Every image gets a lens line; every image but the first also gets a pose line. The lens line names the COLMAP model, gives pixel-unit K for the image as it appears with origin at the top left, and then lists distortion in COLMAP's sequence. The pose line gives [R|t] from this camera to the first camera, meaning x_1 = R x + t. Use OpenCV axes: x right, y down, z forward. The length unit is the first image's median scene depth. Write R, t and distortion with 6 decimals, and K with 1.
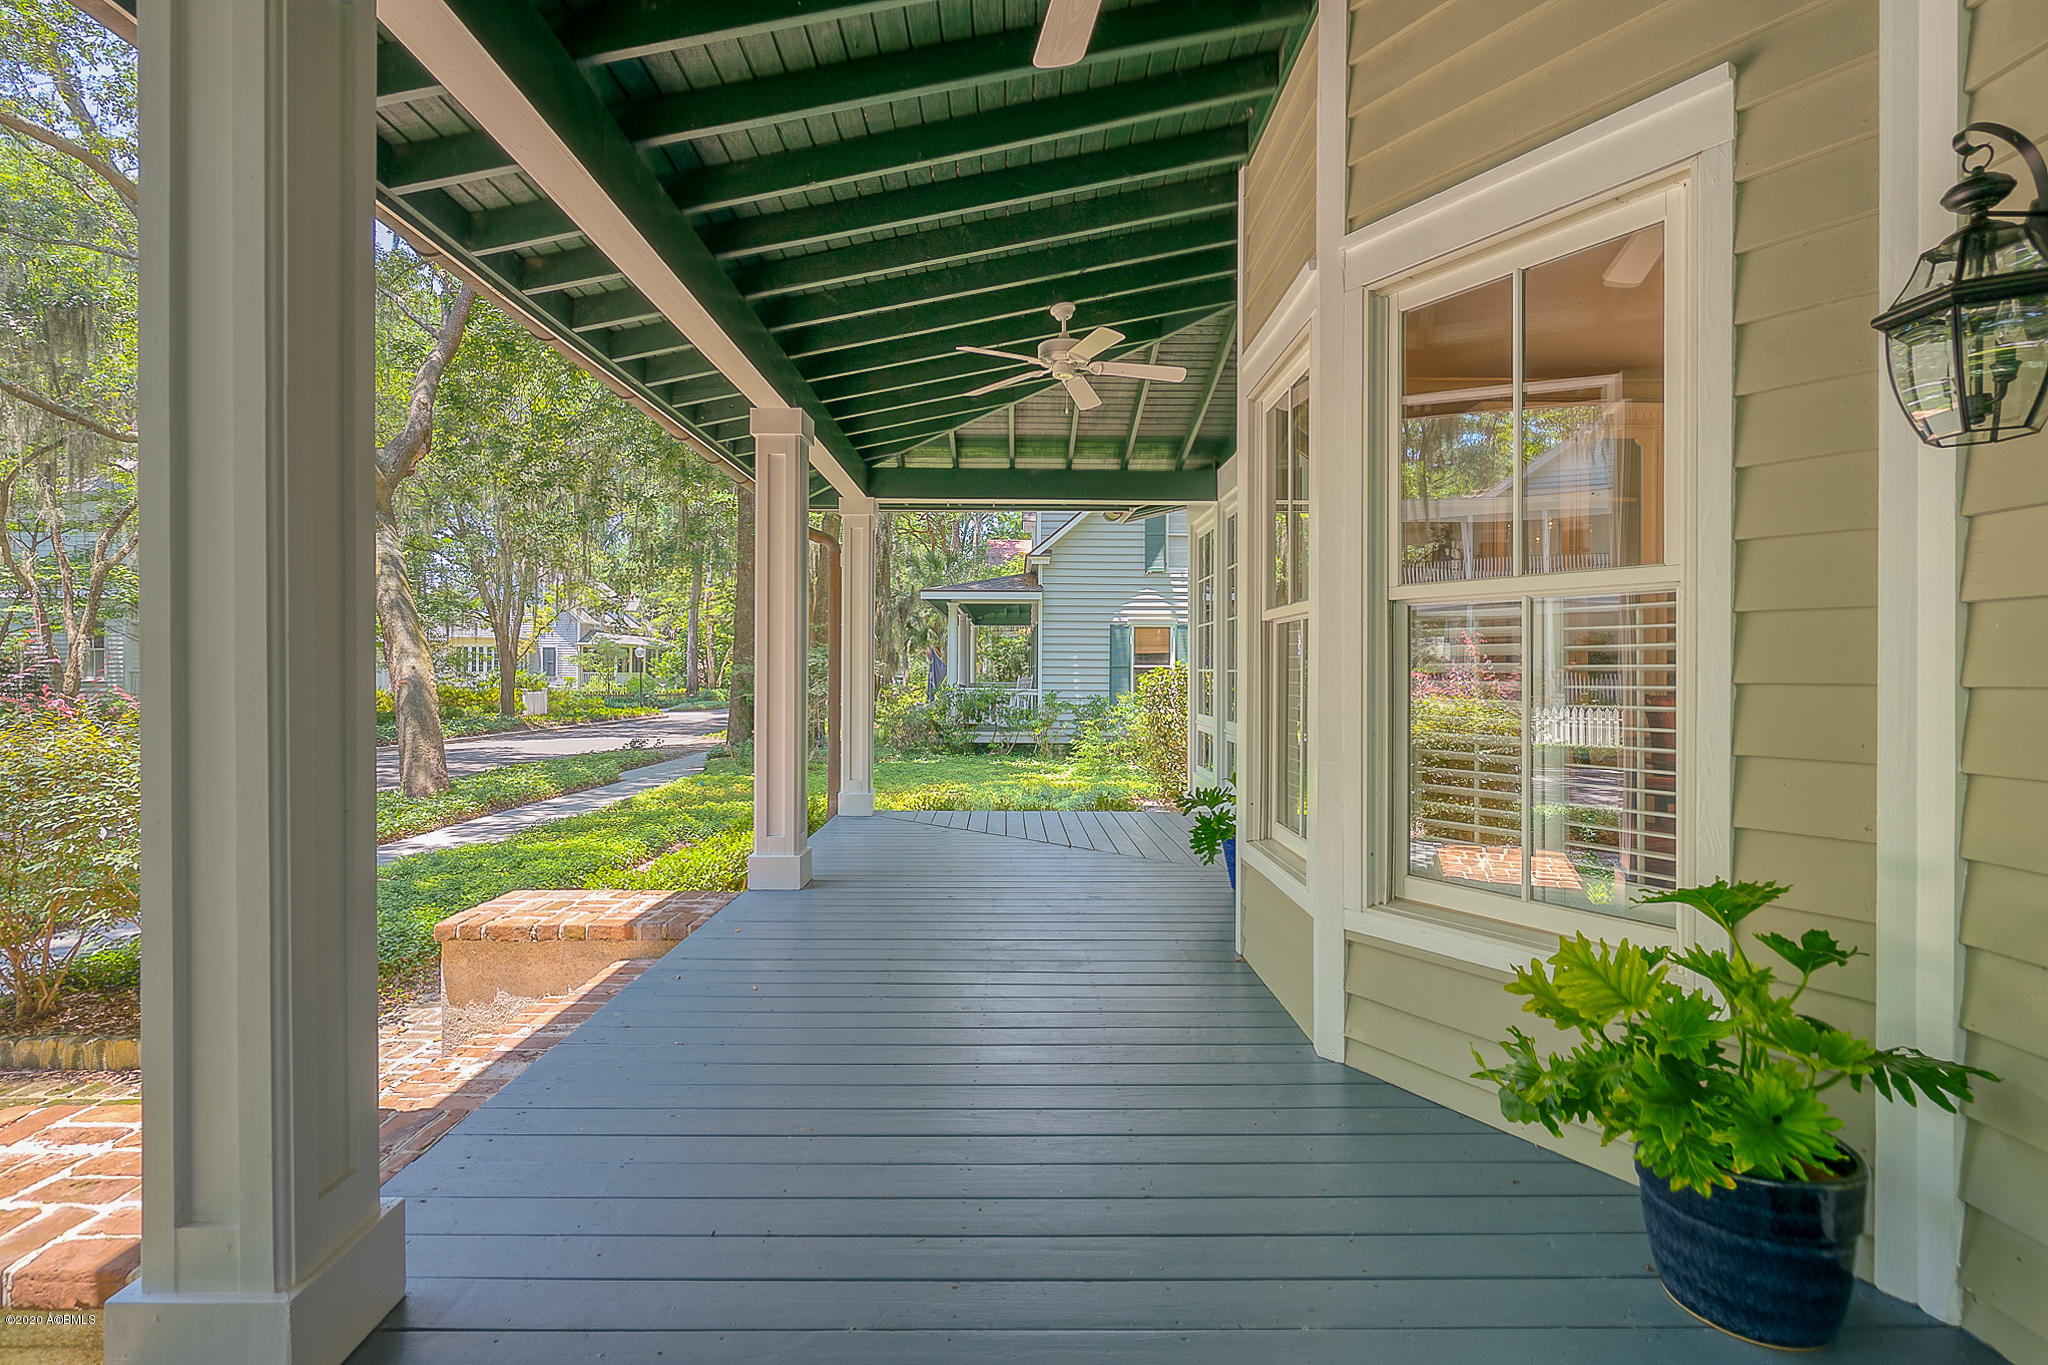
lens RADIAL K [[967.5, 0, 1024.4], [0, 967.5, 669.2], [0, 0, 1]] dist [-0.005430, 0.001321]
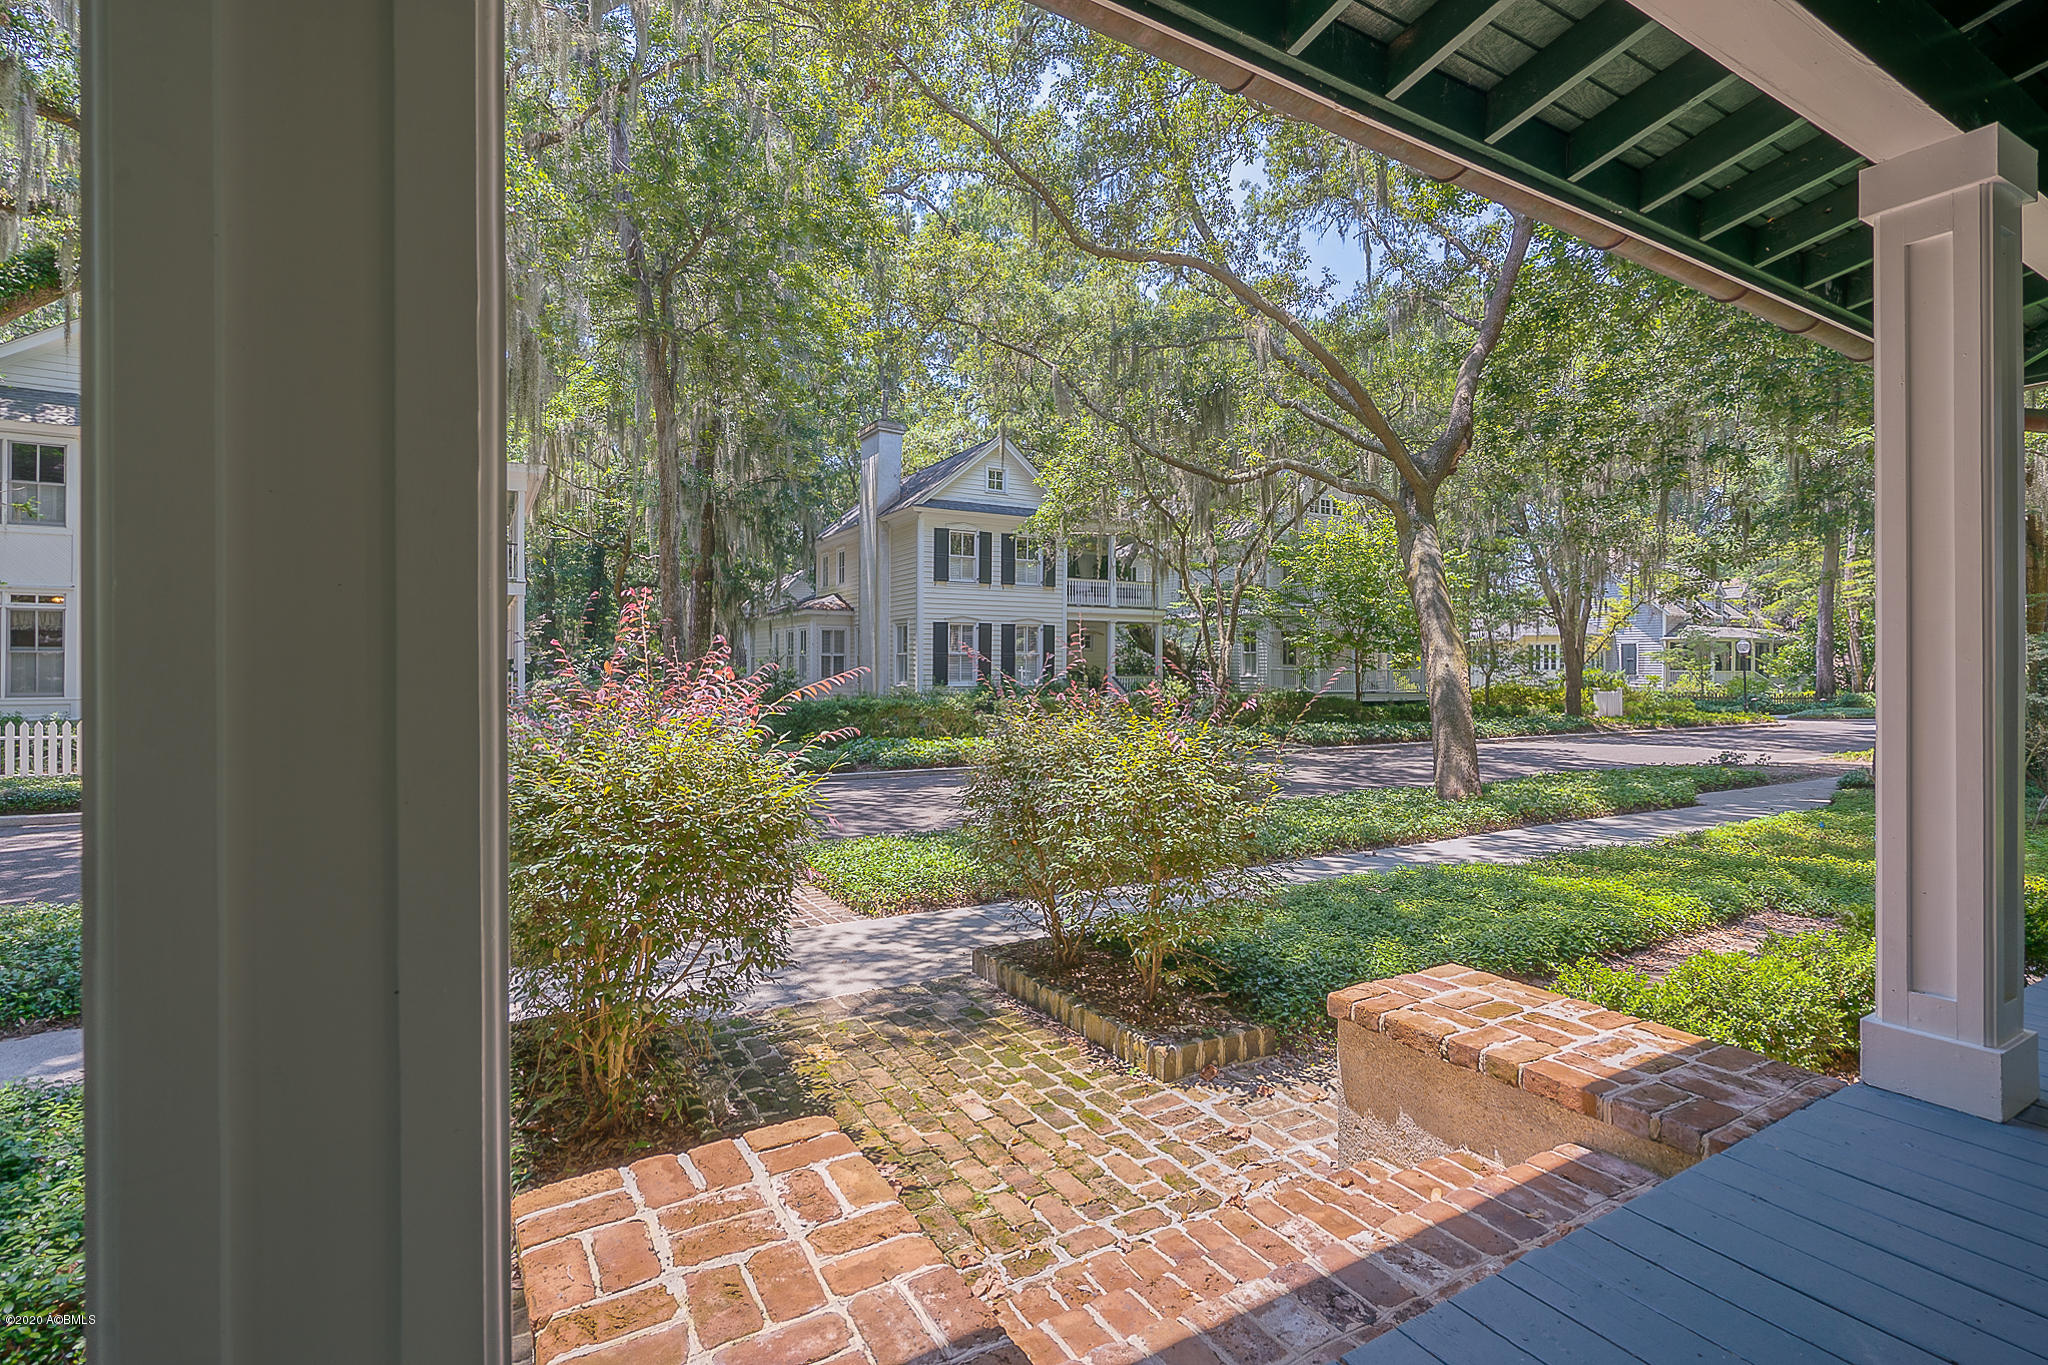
lens RADIAL K [[926.5, 0, 995.7], [0, 926.5, 667.5], [0, 0, 1]] dist [-0.001618, 0.000050]
pose [[0.483123, -0.003391, -0.875546, -0.024713], [0.003385, 0.999992, -0.002005, 0.000270], [0.875546, -0.001995, 0.483131, 0.118987]]
